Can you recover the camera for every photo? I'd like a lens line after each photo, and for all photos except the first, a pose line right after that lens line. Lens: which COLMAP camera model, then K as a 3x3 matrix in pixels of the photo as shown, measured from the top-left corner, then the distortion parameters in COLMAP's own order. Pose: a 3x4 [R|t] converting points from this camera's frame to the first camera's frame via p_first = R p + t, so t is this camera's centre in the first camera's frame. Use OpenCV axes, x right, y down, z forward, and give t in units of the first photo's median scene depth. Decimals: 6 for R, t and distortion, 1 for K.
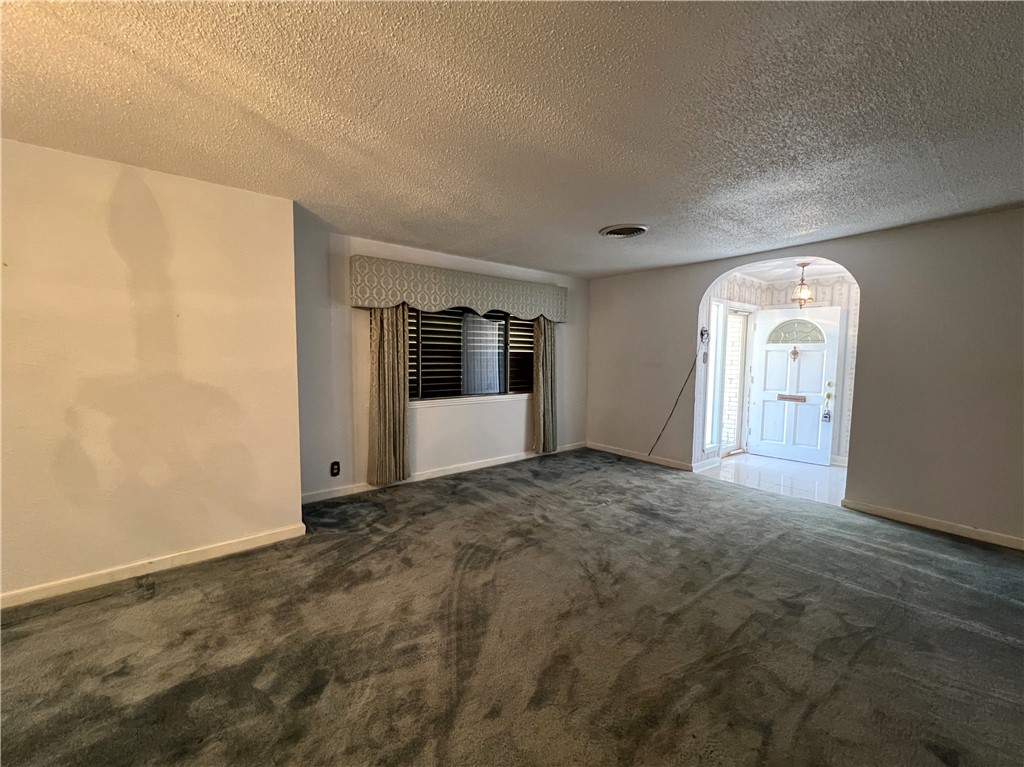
lens RADIAL K [[415.8, 0, 510.4], [0, 415.8, 382.1], [0, 0, 1]] dist [0.000310, 0.000410]
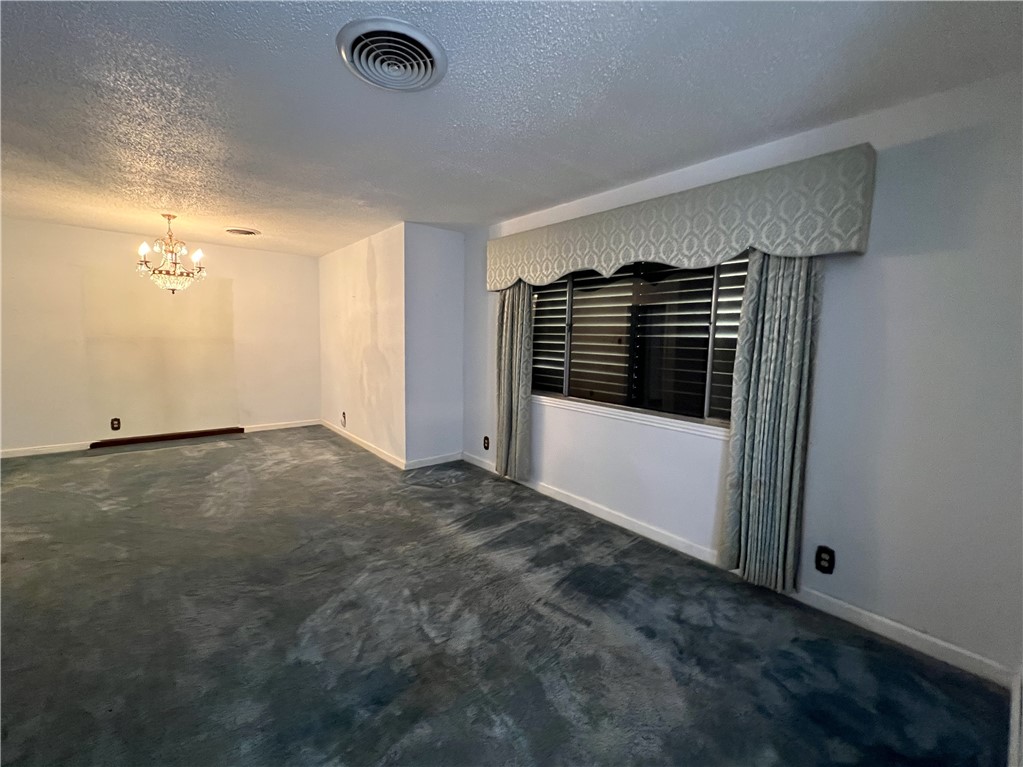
lens RADIAL K [[426.3, 0, 511.5], [0, 426.3, 383.5], [0, 0, 1]] dist [-0.001044, -0.000138]
pose [[0.021718, 0.096331, -0.995112, 0.660877], [-0.095317, 0.991013, 0.093854, -0.057095], [0.995210, 0.092813, 0.030704, 0.982660]]
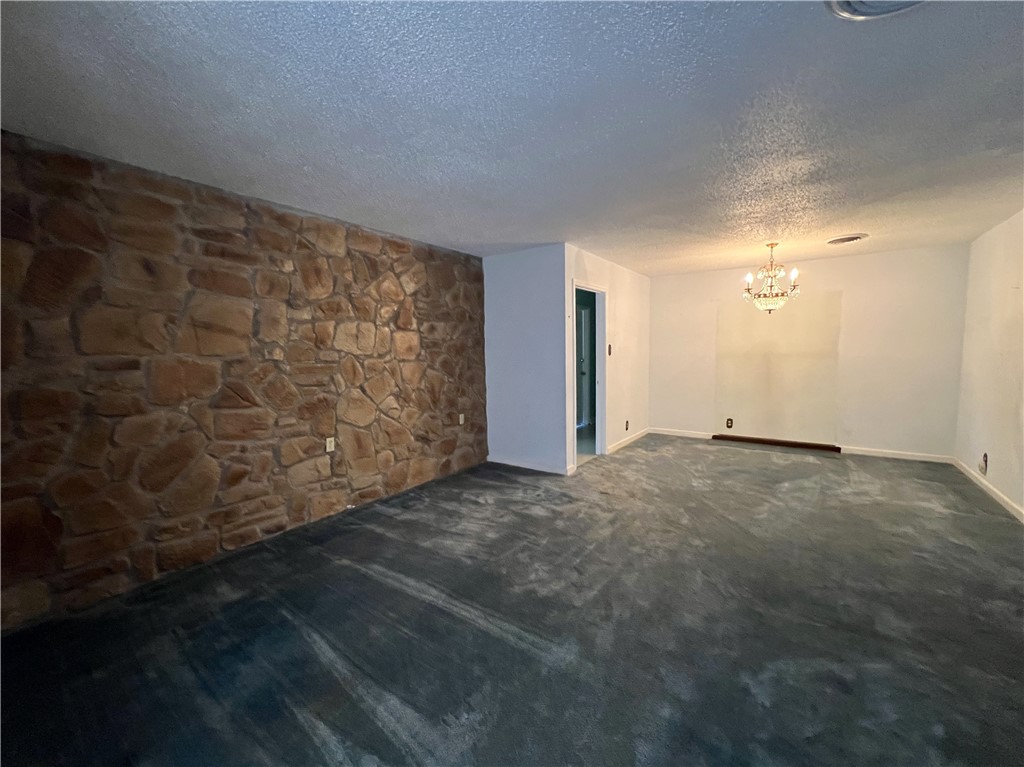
lens RADIAL K [[419.7, 0, 512.9], [0, 419.7, 381.8], [0, 0, 1]] dist [-0.000625, -0.000049]
pose [[-0.962683, 0.024440, -0.269525, 0.574384], [-0.014942, 0.989595, 0.143103, -0.066977], [0.270218, 0.141790, -0.952301, 1.093397]]
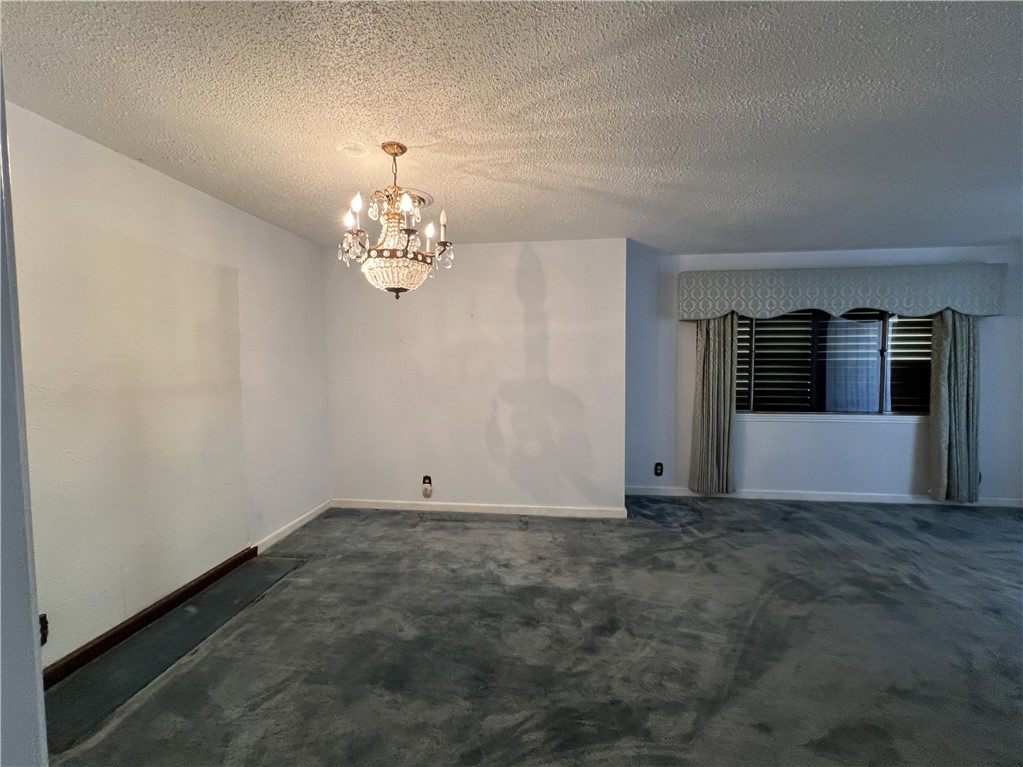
lens RADIAL K [[419.5, 0, 512.7], [0, 419.5, 381.8], [0, 0, 1]] dist [0.001798, 0.000171]
pose [[0.700824, 0.020996, -0.713025, 0.089562], [-0.040421, 0.999130, -0.010309, 0.005178], [0.712188, 0.036046, 0.701063, -0.055726]]
